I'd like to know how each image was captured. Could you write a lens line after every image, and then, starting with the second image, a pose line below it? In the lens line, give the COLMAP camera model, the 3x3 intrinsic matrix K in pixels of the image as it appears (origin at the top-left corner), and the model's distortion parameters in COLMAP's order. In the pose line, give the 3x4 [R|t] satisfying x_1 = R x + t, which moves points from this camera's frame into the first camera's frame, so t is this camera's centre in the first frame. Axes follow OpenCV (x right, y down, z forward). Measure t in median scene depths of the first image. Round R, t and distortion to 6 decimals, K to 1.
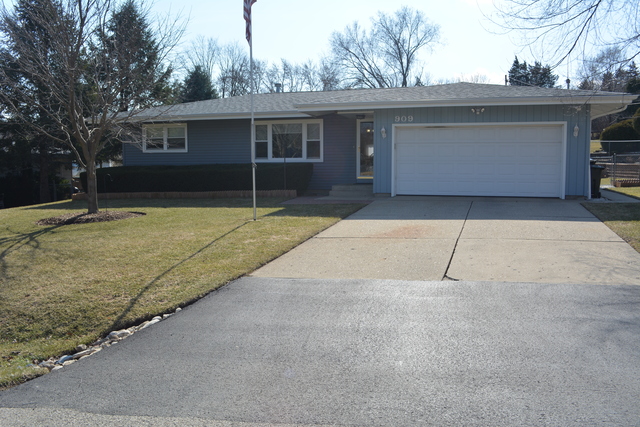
lens RADIAL K [[586.4, 0, 320.0], [0, 586.4, 213.5], [0, 0, 1]] dist [-0.070512, 0.005401]
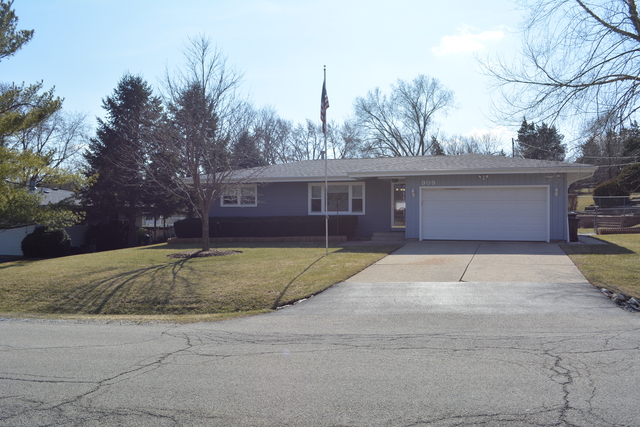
lens RADIAL K [[586.4, 0, 320.0], [0, 586.4, 213.5], [0, 0, 1]] dist [-0.070512, 0.005401]
pose [[0.999671, 0.002561, -0.025529, -0.056447], [-0.004836, 0.995977, -0.089480, 0.023477], [0.025197, 0.089574, 0.995661, -0.267979]]
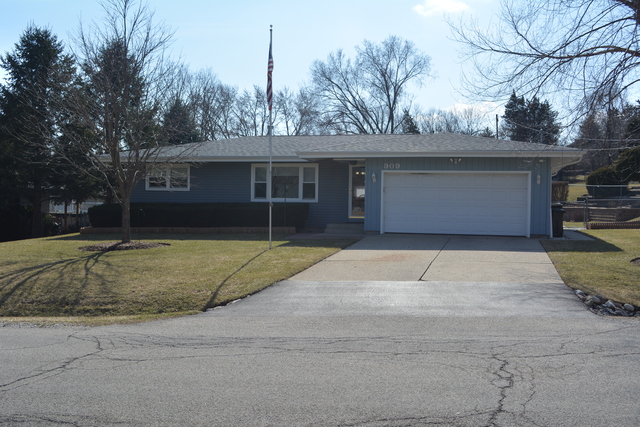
lens RADIAL K [[708.1, 0, 320.0], [0, 708.1, 213.5], [0, 0, 1]] dist [-0.052942, 0.010652]
pose [[0.998878, 0.016427, 0.044410, -0.045575], [-0.013226, 0.997358, -0.071423, 0.025089], [-0.045466, 0.070755, 0.996457, -0.292993]]
